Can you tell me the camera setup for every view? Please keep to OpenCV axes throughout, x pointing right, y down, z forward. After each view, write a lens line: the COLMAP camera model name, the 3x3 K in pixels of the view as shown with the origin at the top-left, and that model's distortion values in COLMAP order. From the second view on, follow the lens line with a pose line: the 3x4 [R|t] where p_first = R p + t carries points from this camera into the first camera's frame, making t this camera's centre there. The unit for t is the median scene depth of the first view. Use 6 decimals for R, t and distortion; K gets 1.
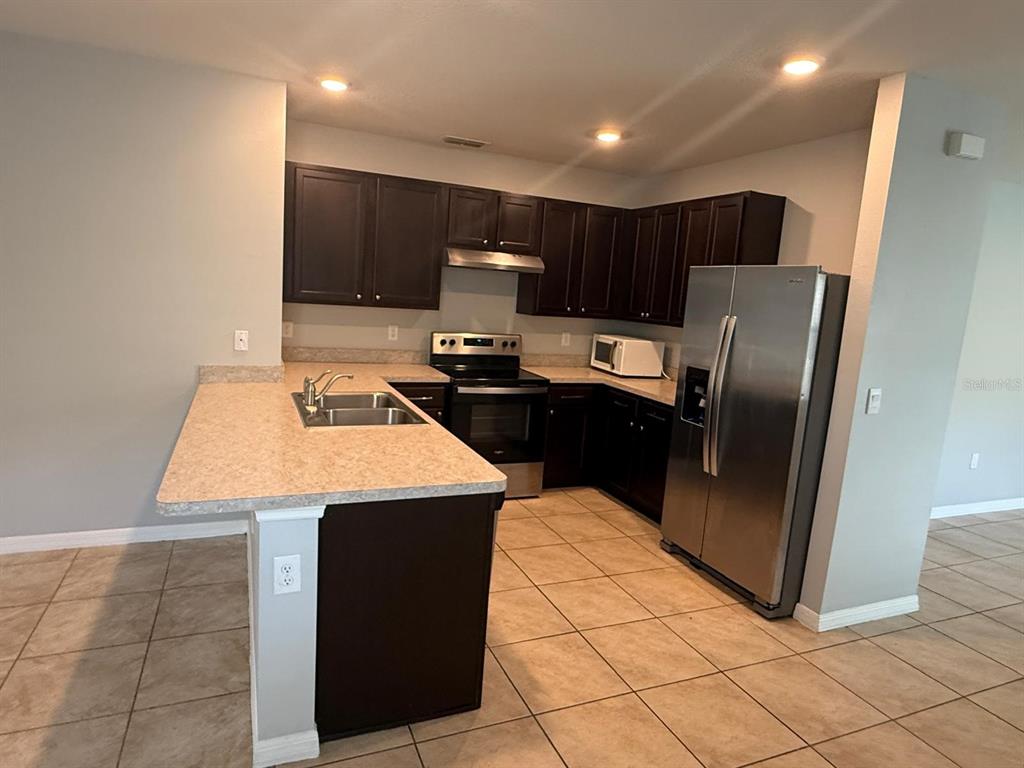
lens RADIAL K [[609.7, 0, 509.6], [0, 609.7, 381.4], [0, 0, 1]] dist [0.003214, -0.002126]
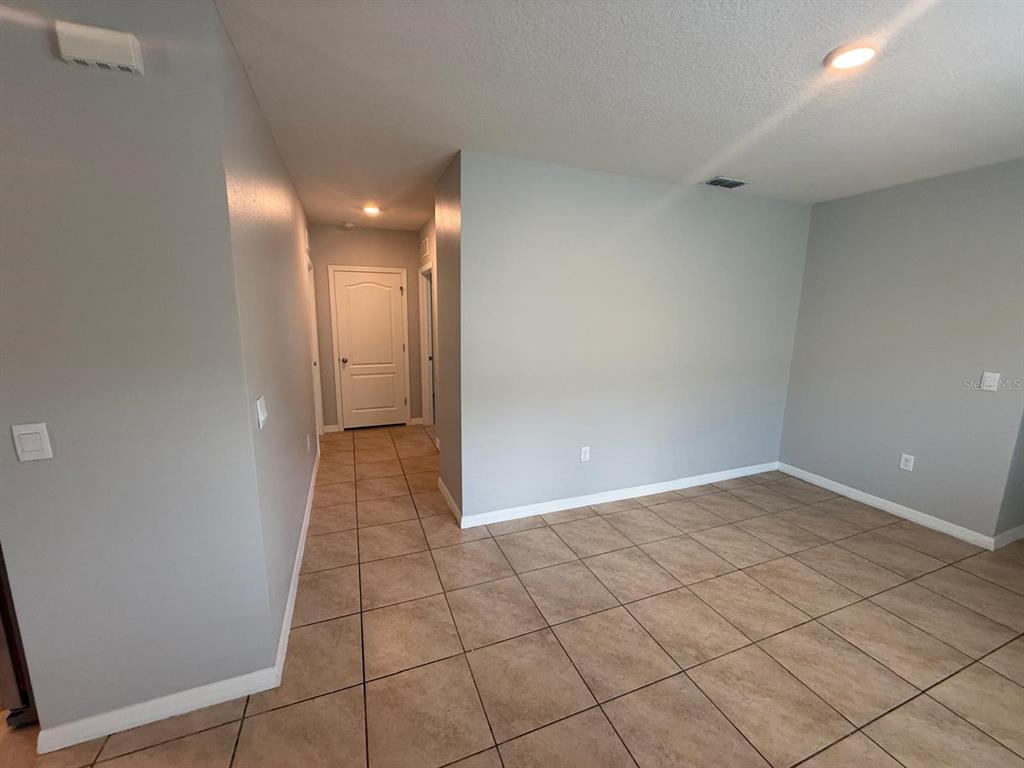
lens RADIAL K [[407.3, 0, 511.3], [0, 407.3, 383.8], [0, 0, 1]] dist [-0.000077, 0.001015]
pose [[0.997858, -0.054699, -0.035884, 1.063026], [0.055550, 0.998188, 0.023146, -0.011530], [0.034553, -0.025090, 0.999088, 0.518417]]
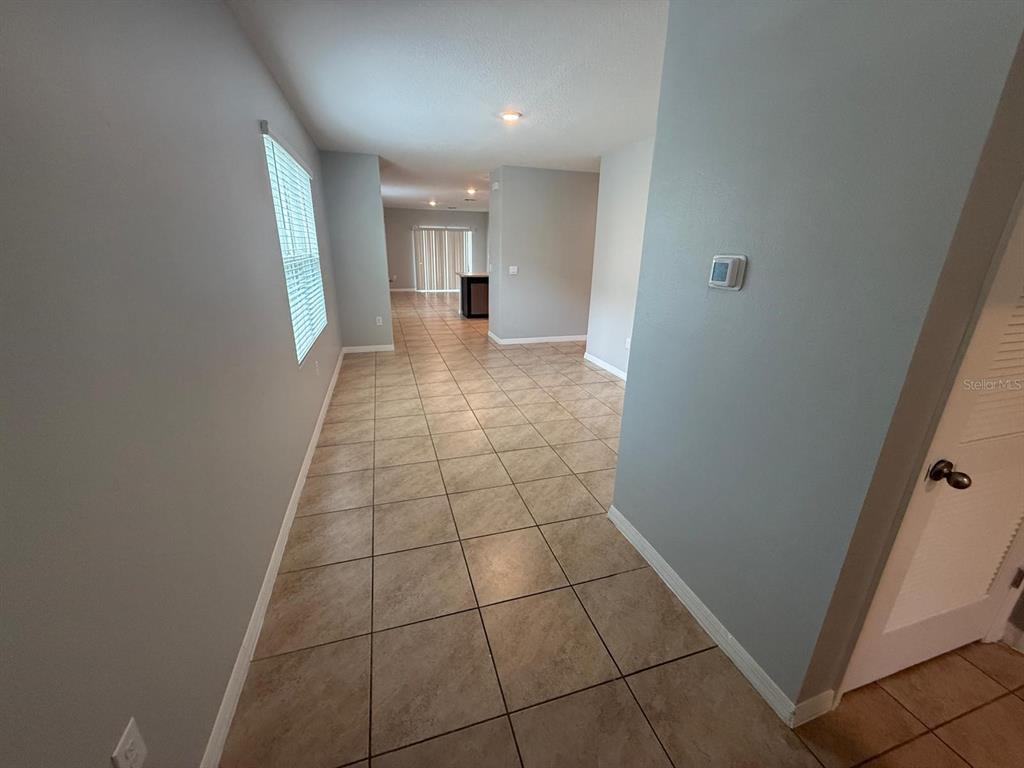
lens RADIAL K [[407.3, 0, 511.9], [0, 407.3, 377.6], [0, 0, 1]] dist [-0.000077, 0.001015]
pose [[-0.096596, 0.235451, -0.967074, 2.778244], [-0.175567, 0.952352, 0.249403, 0.022757], [0.979717, 0.193877, -0.050656, 1.256179]]
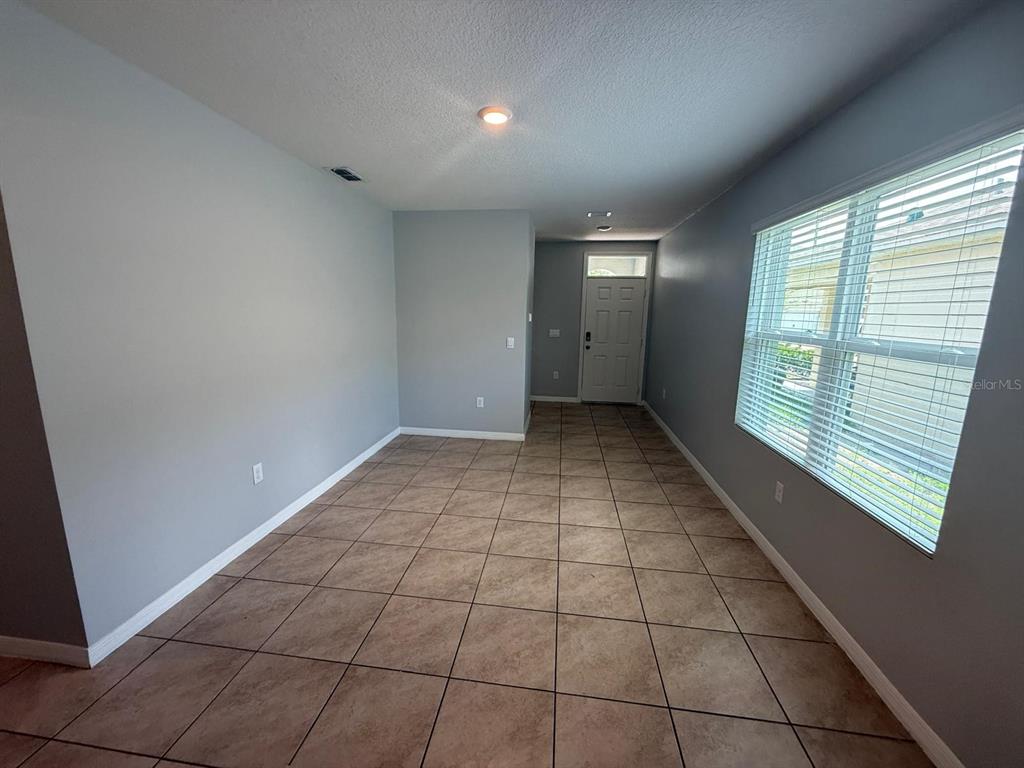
lens RADIAL K [[407.3, 0, 509.8], [0, 407.3, 381.6], [0, 0, 1]] dist [-0.000077, 0.001015]
pose [[0.507248, -0.215359, 0.834458, 0.800783], [0.148932, 0.975610, 0.161256, -0.041307], [-0.848834, 0.042480, 0.526950, 0.668945]]
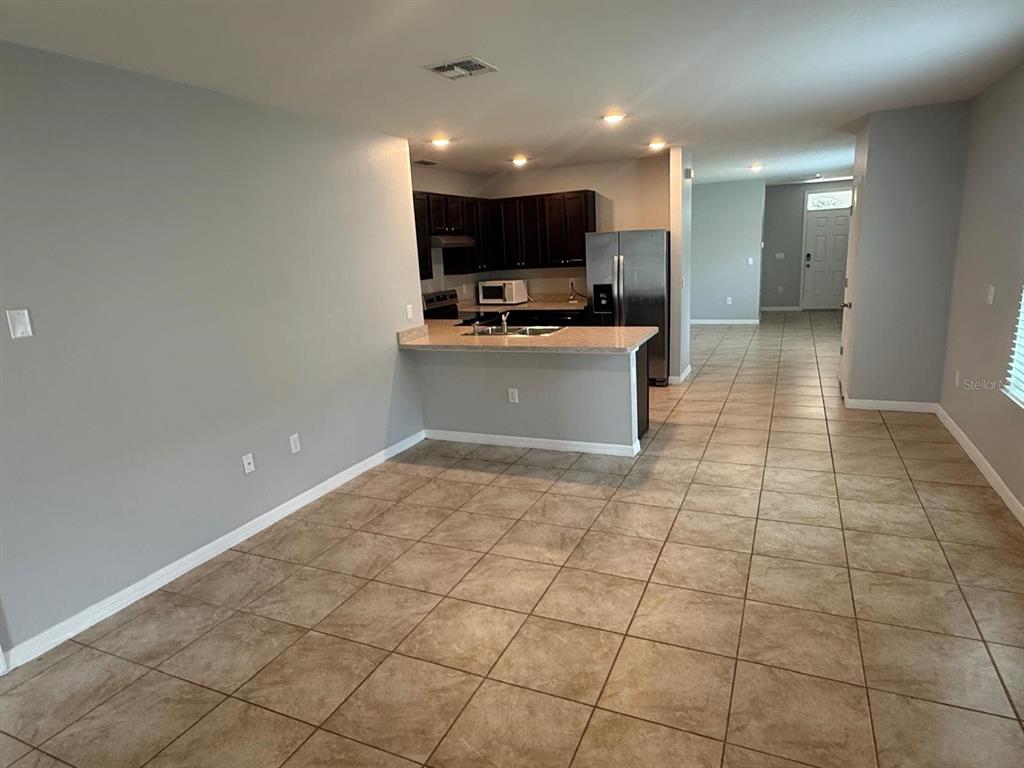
lens RADIAL K [[609.7, 0, 512.3], [0, 609.7, 387.5], [0, 0, 1]] dist [0.003214, -0.002126]
pose [[0.728859, -0.259800, 0.633458, -1.403559], [0.206179, 0.965548, 0.158770, -0.081608], [-0.652882, 0.014885, 0.757313, -0.344672]]
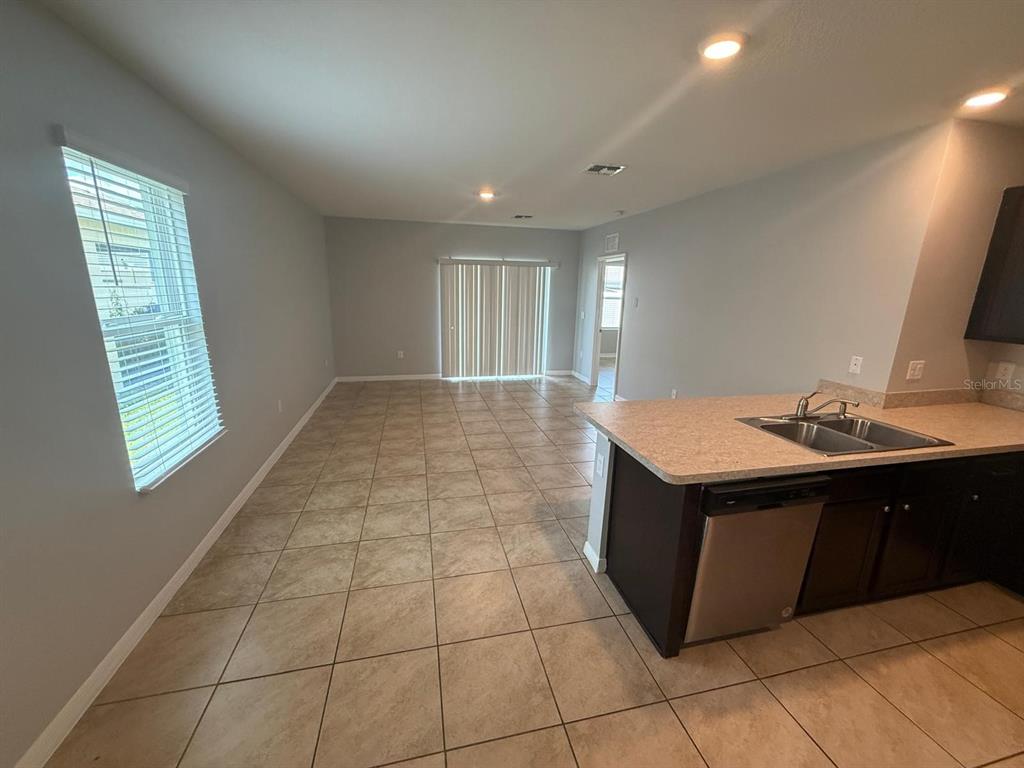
lens RADIAL K [[407.3, 0, 506.1], [0, 407.3, 382.5], [0, 0, 1]] dist [-0.000077, 0.001015]
pose [[-0.178342, 0.154692, -0.971733, 0.518544], [-0.182160, 0.965304, 0.187100, -0.065081], [0.966960, 0.210379, -0.143975, 0.509780]]
